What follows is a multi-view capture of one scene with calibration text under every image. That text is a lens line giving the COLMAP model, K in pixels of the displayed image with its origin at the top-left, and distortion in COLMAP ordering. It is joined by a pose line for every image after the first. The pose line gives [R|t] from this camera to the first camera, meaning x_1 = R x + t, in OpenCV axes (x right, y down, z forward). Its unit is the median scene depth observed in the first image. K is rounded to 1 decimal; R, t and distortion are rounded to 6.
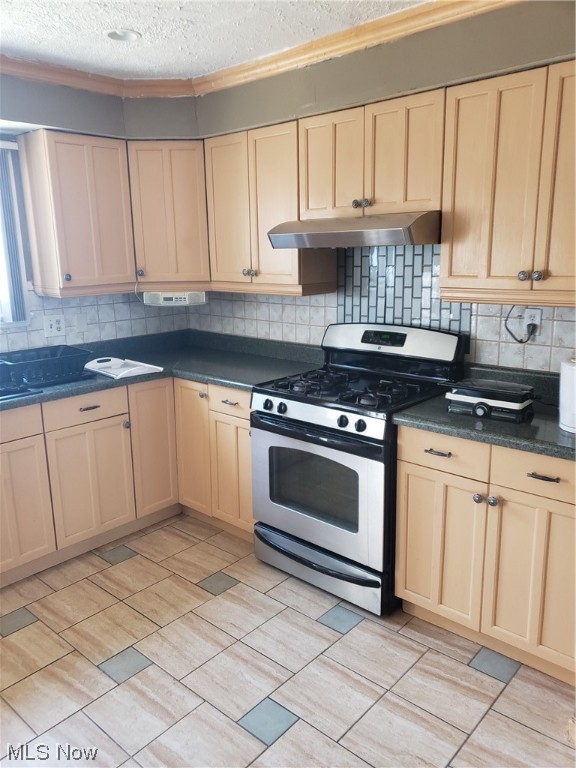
lens RADIAL K [[604.1, 0, 284.4], [0, 604.1, 383.6], [0, 0, 1]] dist [0.077912, -0.069925]
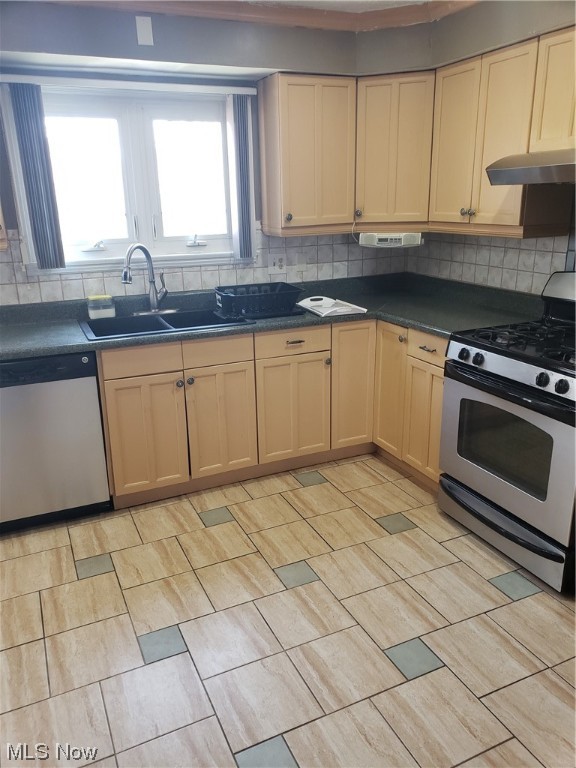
lens RADIAL K [[604.1, 0, 284.4], [0, 604.1, 383.6], [0, 0, 1]] dist [0.077912, -0.069925]
pose [[0.916959, 0.114481, -0.382203, 0.081864], [-0.079308, 0.991134, 0.106604, 0.000726], [0.391019, -0.067440, 0.917909, 0.004080]]
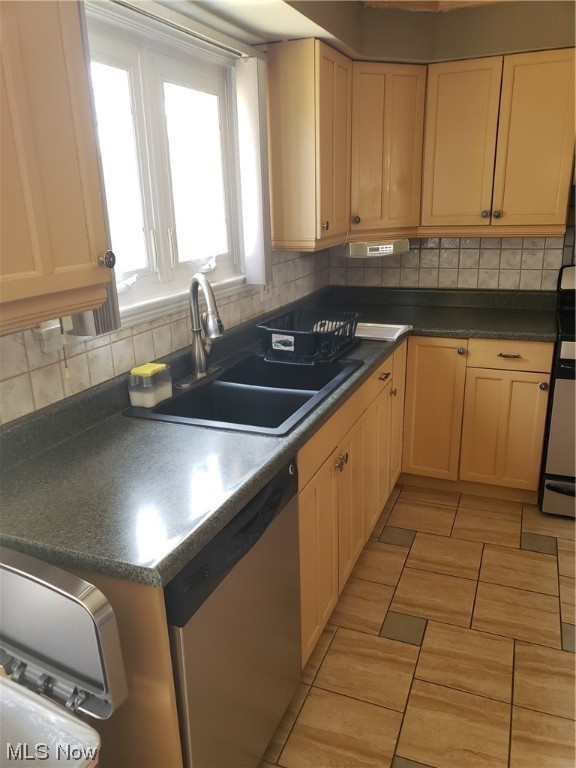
lens RADIAL K [[593.0, 0, 287.3], [0, 593.0, 392.7], [0, 0, 1]] dist [-0.004610, -0.001491]
pose [[0.945212, -0.118563, 0.304167, -0.717913], [0.092794, 0.990863, 0.097875, -0.034058], [-0.312992, -0.064288, 0.947577, 0.249562]]
